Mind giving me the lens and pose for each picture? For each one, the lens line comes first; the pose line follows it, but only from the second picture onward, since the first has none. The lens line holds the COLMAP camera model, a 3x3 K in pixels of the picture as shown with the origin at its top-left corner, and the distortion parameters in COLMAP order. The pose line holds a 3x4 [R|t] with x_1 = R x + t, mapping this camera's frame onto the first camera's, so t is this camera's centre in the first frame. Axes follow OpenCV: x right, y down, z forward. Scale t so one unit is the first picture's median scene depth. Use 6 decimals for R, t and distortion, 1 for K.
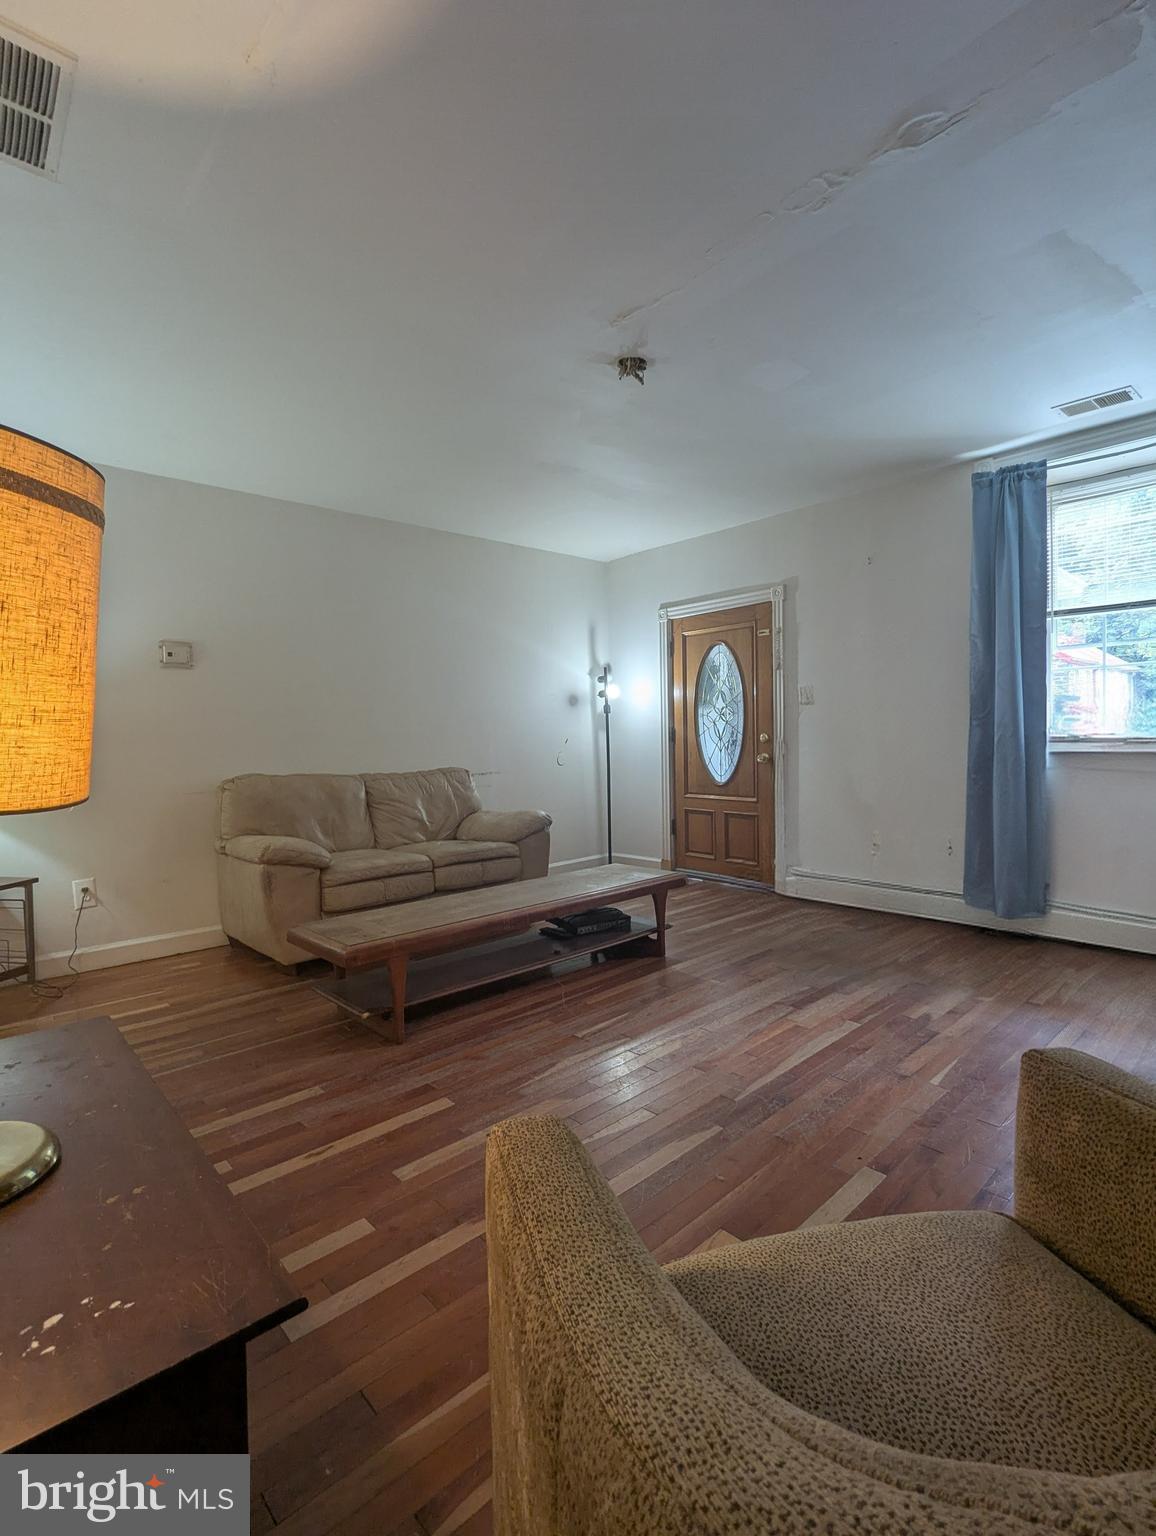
lens RADIAL K [[728.4, 0, 578.9], [0, 728.4, 760.5], [0, 0, 1]] dist [-0.005575, 0.002641]
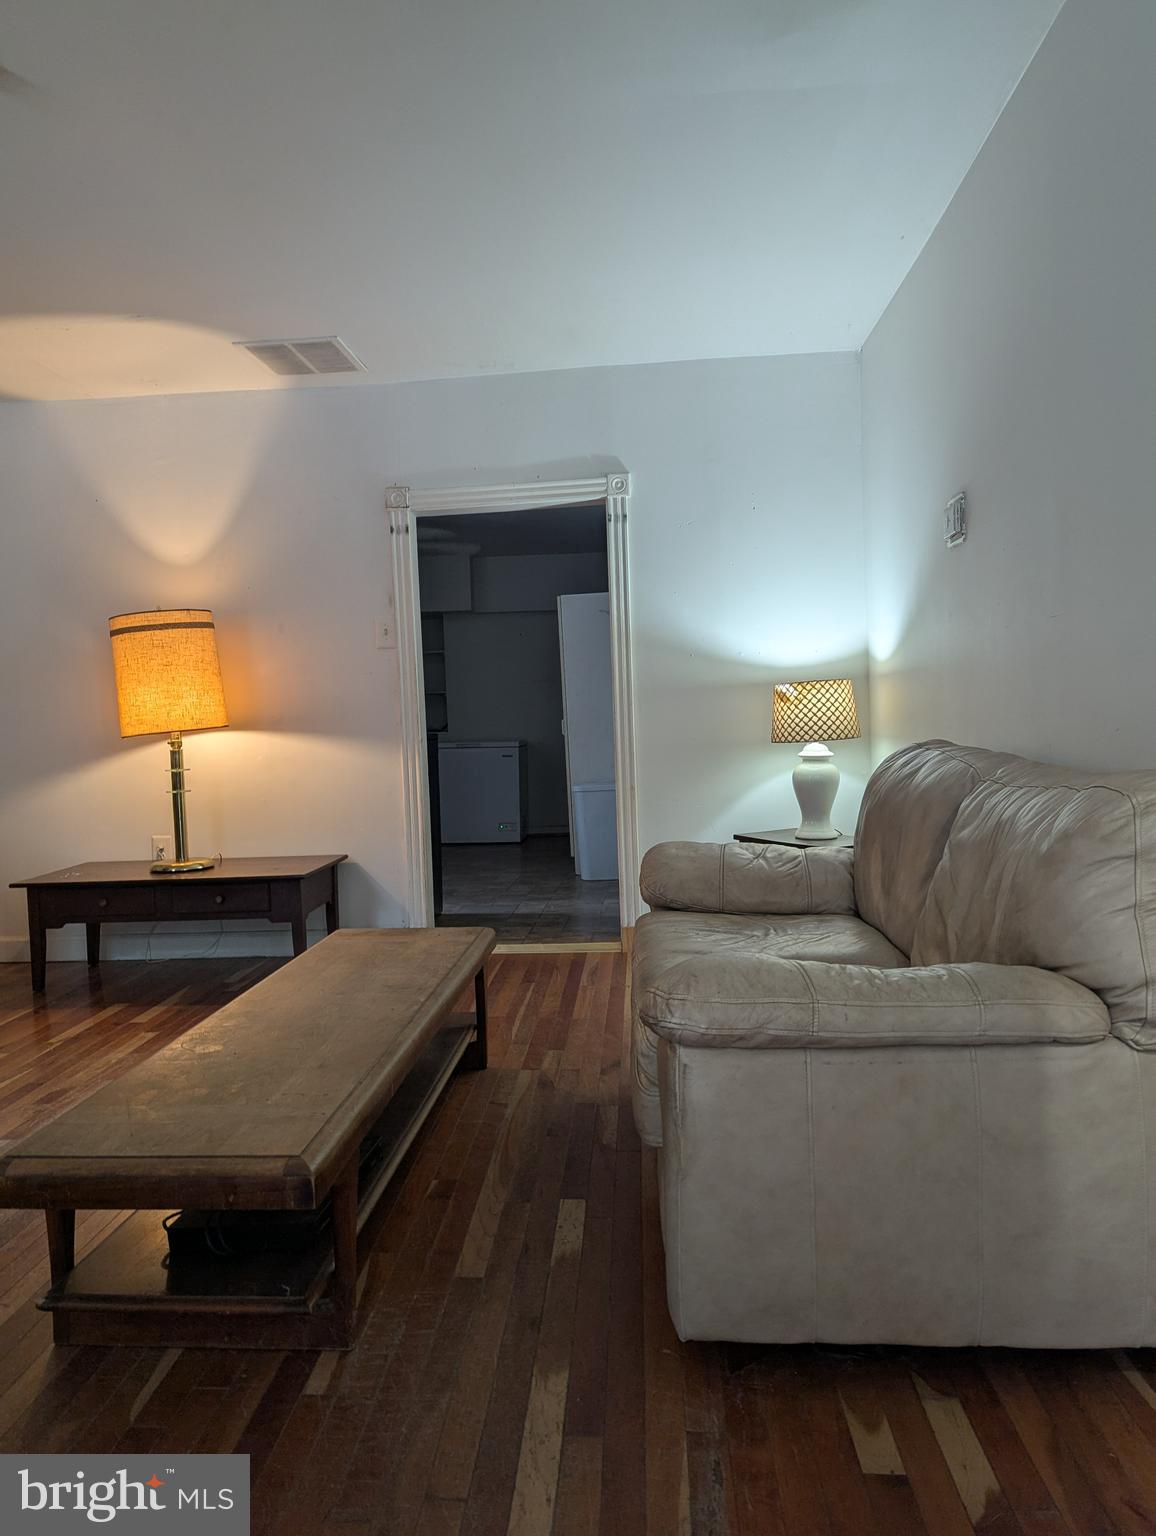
lens RADIAL K [[1075.6, 0, 567.6], [0, 1075.6, 756.9], [0, 0, 1]] dist [0.055837, -0.045783]
pose [[-0.728579, 0.072626, -0.681101, 0.269802], [0.031308, 0.996855, 0.072805, -0.036420], [0.684246, 0.031720, -0.728561, 1.512416]]
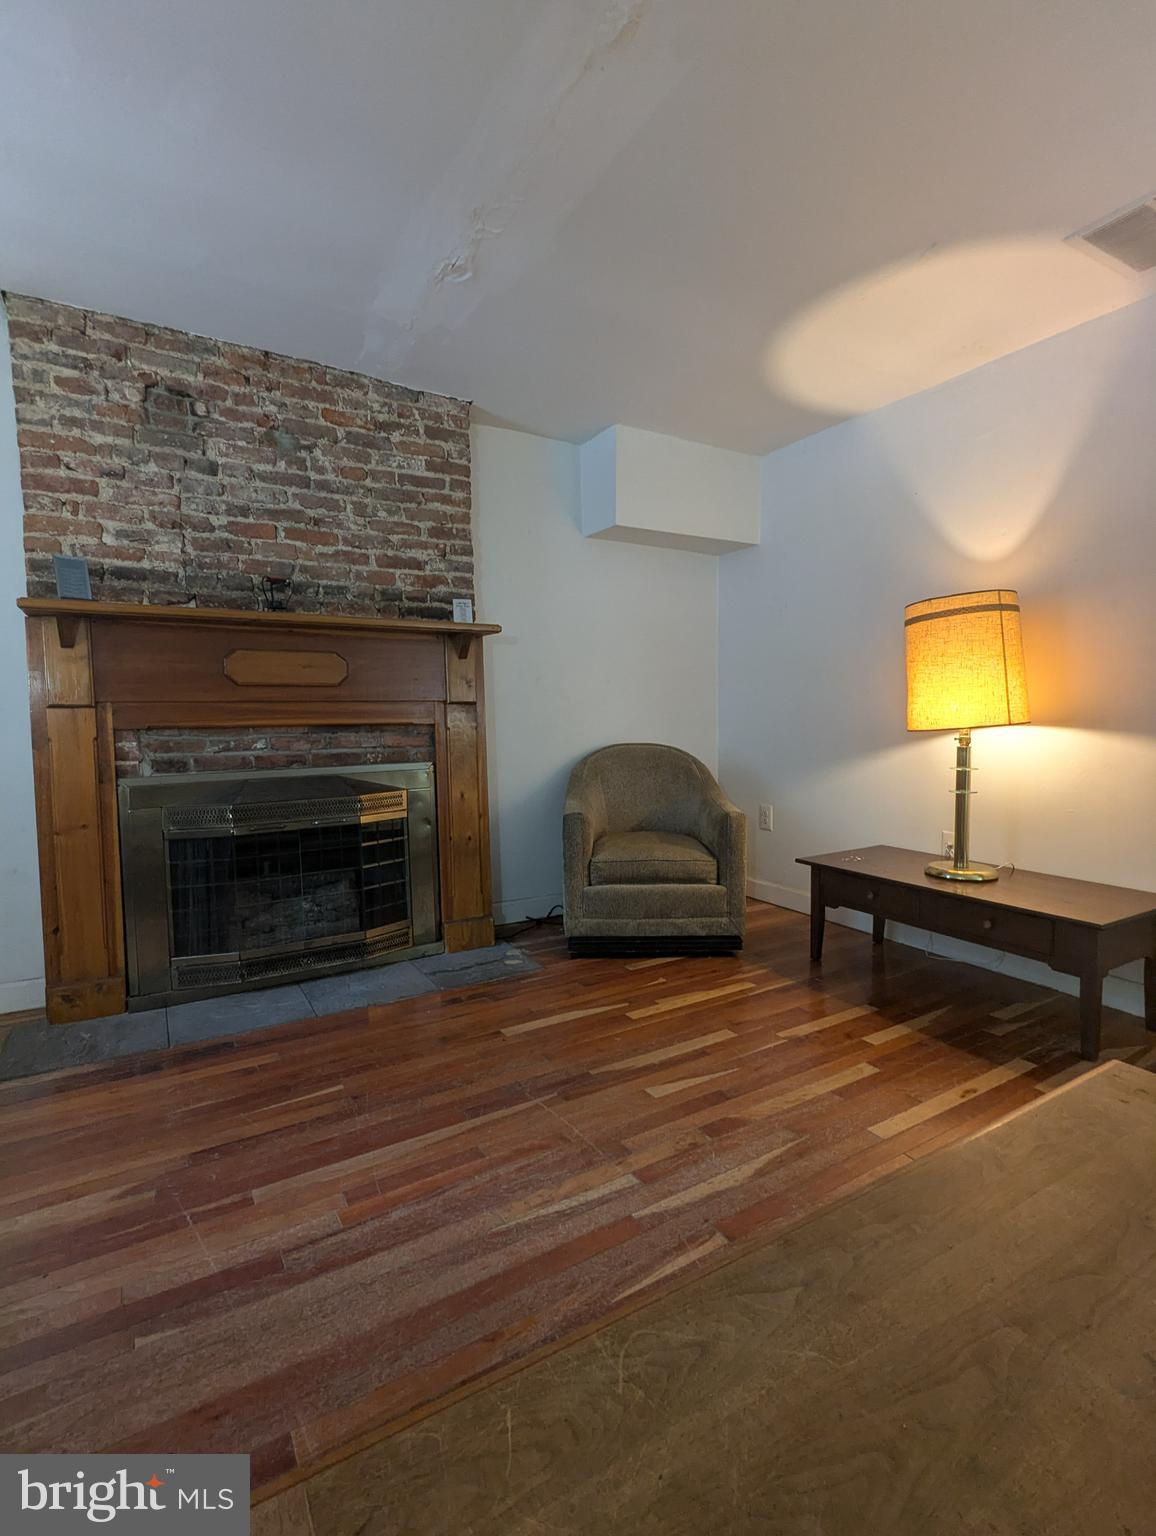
lens RADIAL K [[728.4, 0, 580.4], [0, 728.4, 762.2], [0, 0, 1]] dist [-0.005575, 0.002641]
pose [[-0.980015, 0.012108, 0.198557, -0.007376], [0.030525, 0.995478, 0.089959, -0.033232], [-0.196569, 0.094222, -0.975952, 1.127152]]
